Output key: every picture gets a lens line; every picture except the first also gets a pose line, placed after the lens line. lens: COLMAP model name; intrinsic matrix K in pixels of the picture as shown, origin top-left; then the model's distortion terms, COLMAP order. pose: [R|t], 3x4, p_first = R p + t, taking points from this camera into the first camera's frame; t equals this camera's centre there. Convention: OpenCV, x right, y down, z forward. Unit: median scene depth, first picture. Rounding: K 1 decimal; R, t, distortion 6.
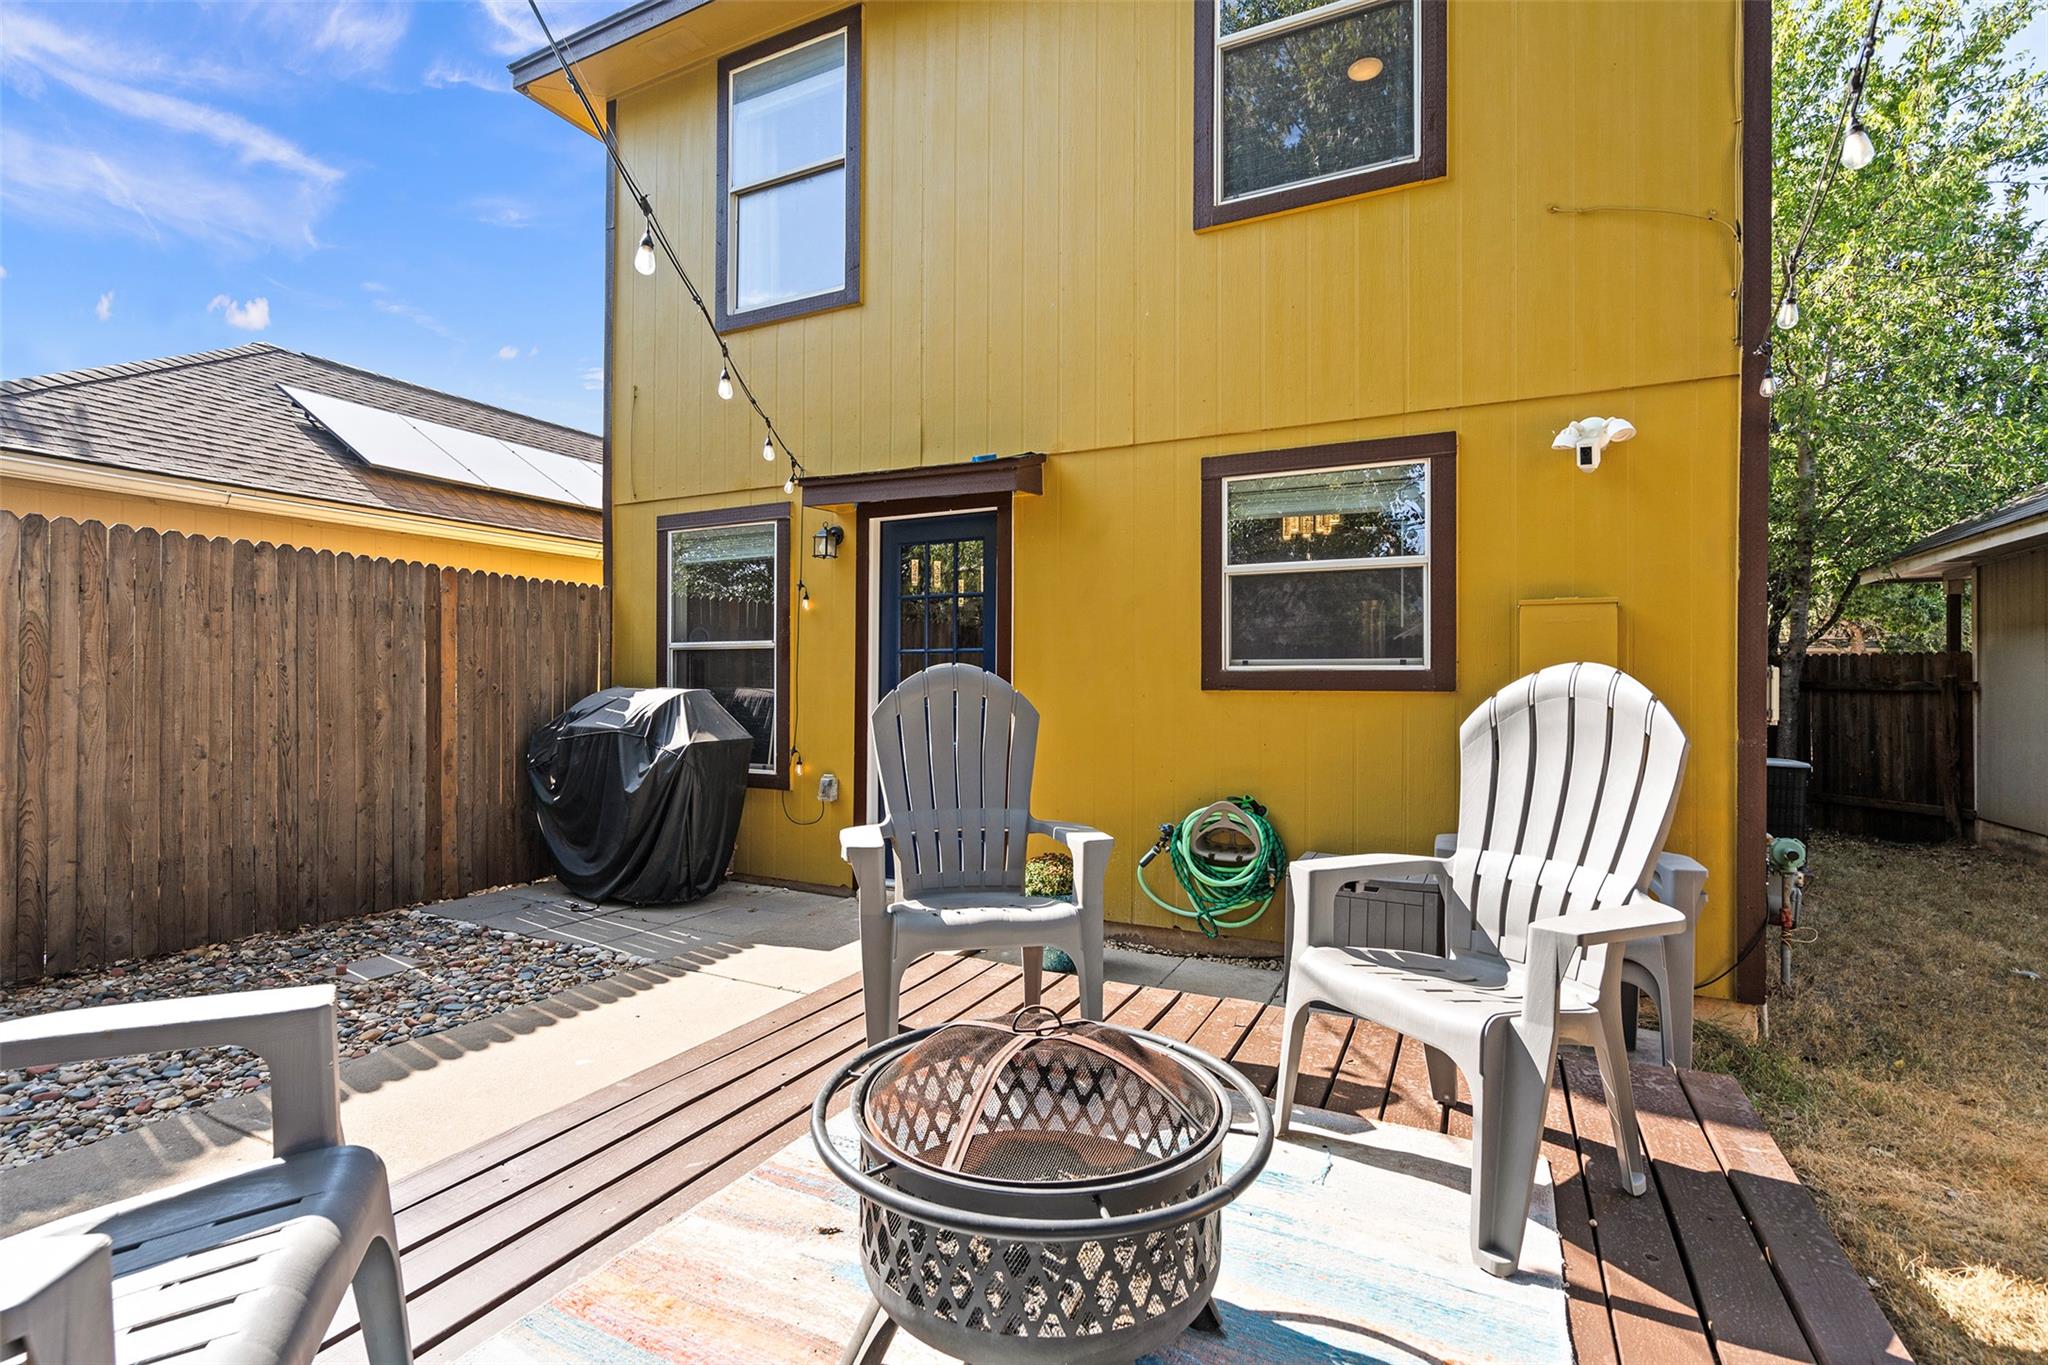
lens RADIAL K [[936.4, 0, 1018.7], [0, 936.4, 690.7], [0, 0, 1]] dist [-0.001226, 0.001771]
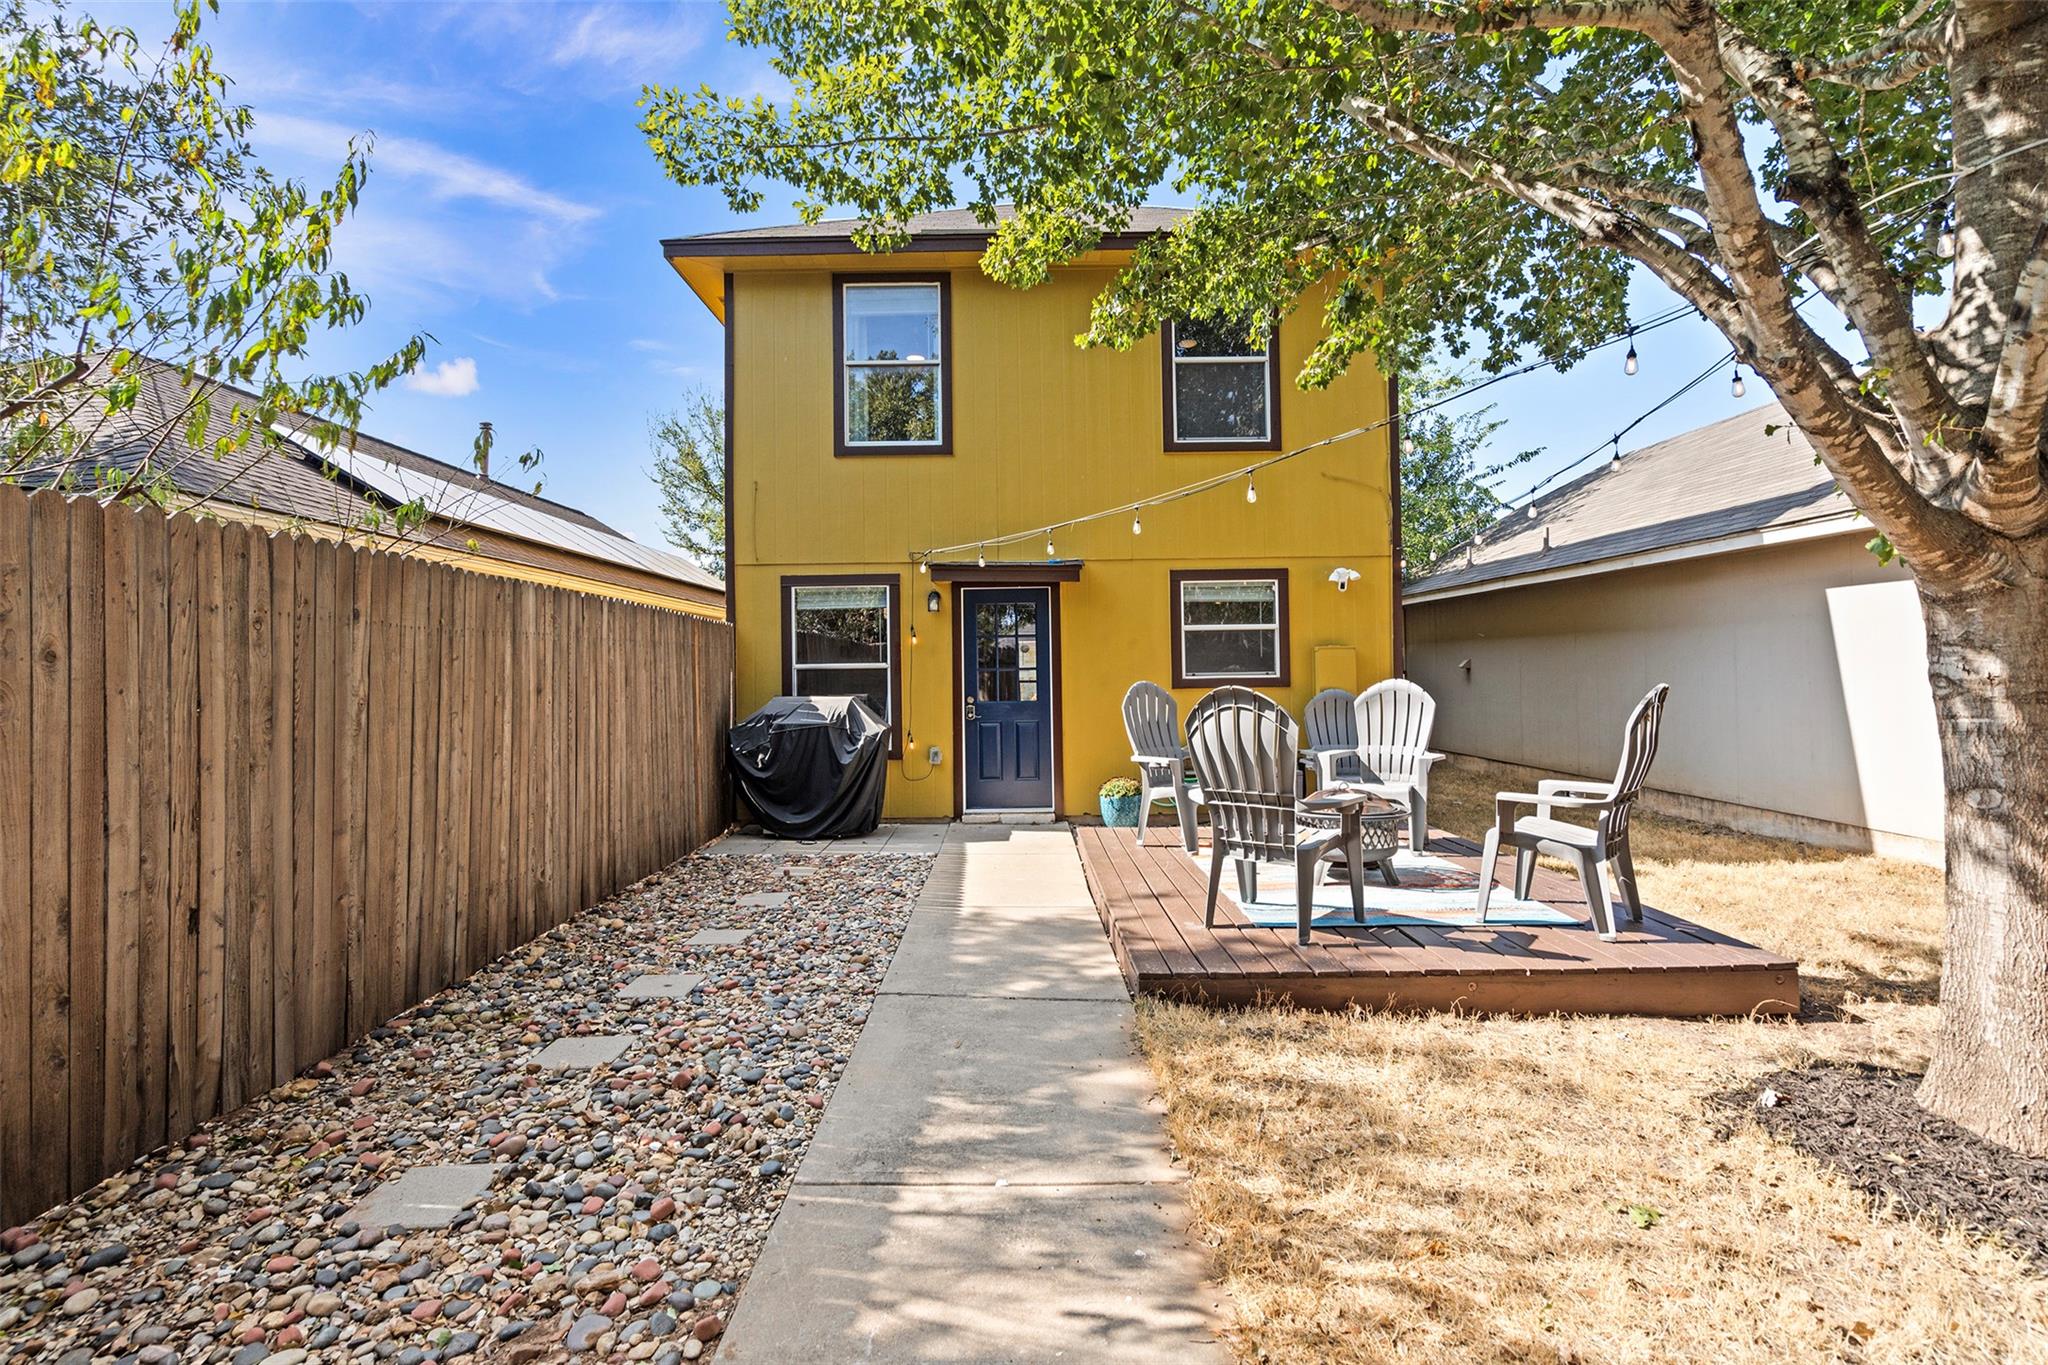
lens RADIAL K [[936.4, 0, 1017.4], [0, 936.4, 662.2], [0, 0, 1]] dist [-0.001226, 0.001771]
pose [[0.892273, -0.014320, 0.451269, -0.857834], [0.022378, 0.999671, -0.012524, -0.034594], [-0.450941, 0.021273, 0.892300, -0.523747]]
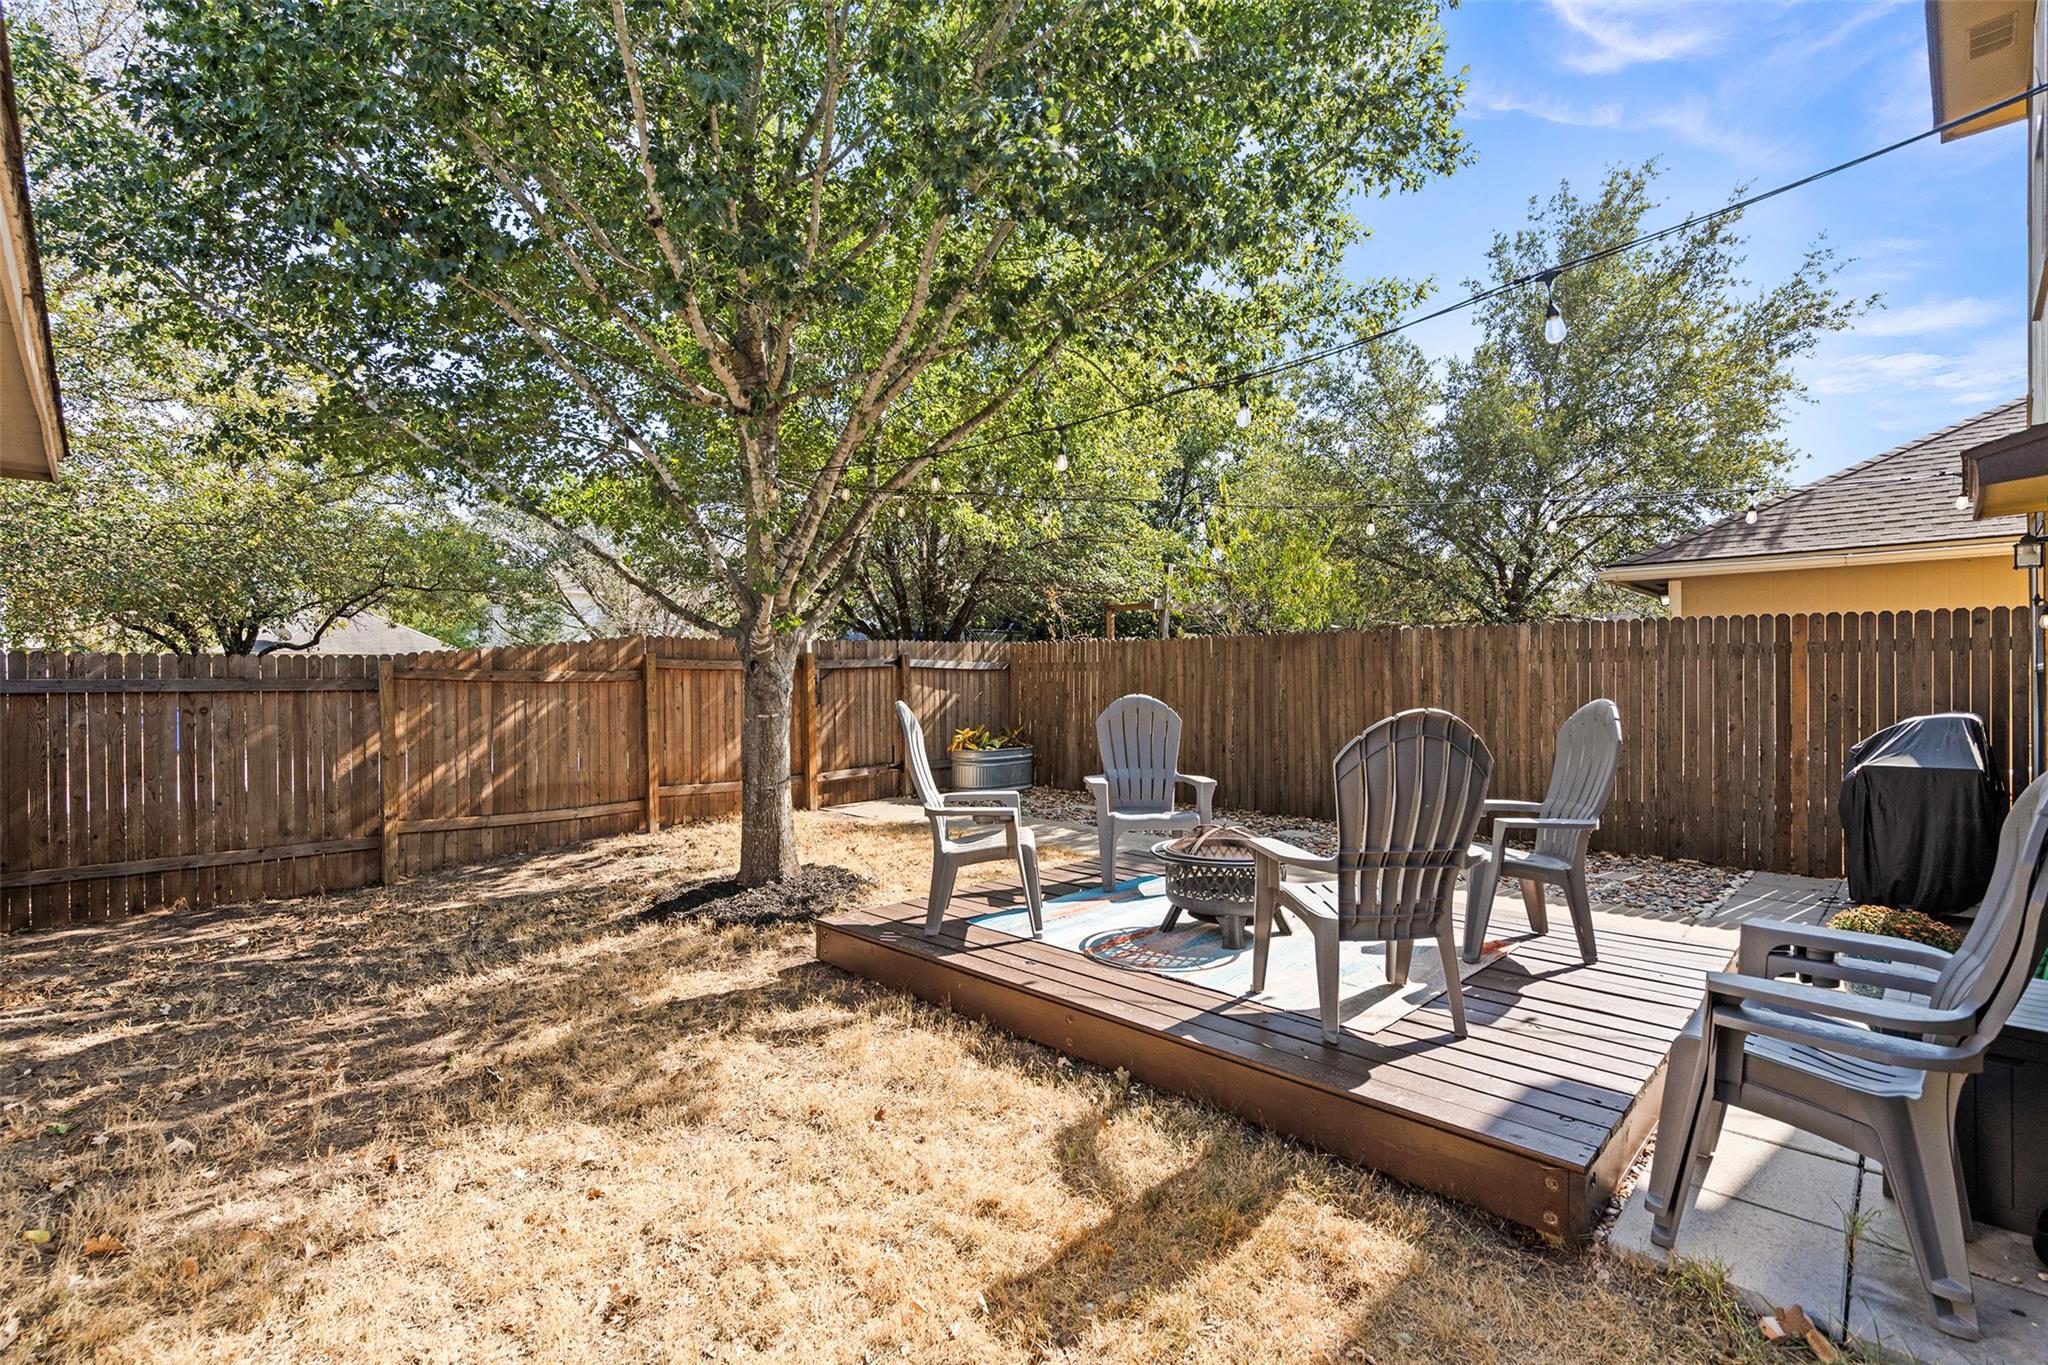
lens RADIAL K [[936.4, 0, 1018.2], [0, 936.4, 687.2], [0, 0, 1]] dist [-0.001226, 0.001771]
pose [[-0.317284, -0.001955, -0.948328, 0.967975], [-0.007676, 0.999970, 0.000507, -0.025872], [0.948299, 0.007440, -0.317290, 0.409254]]
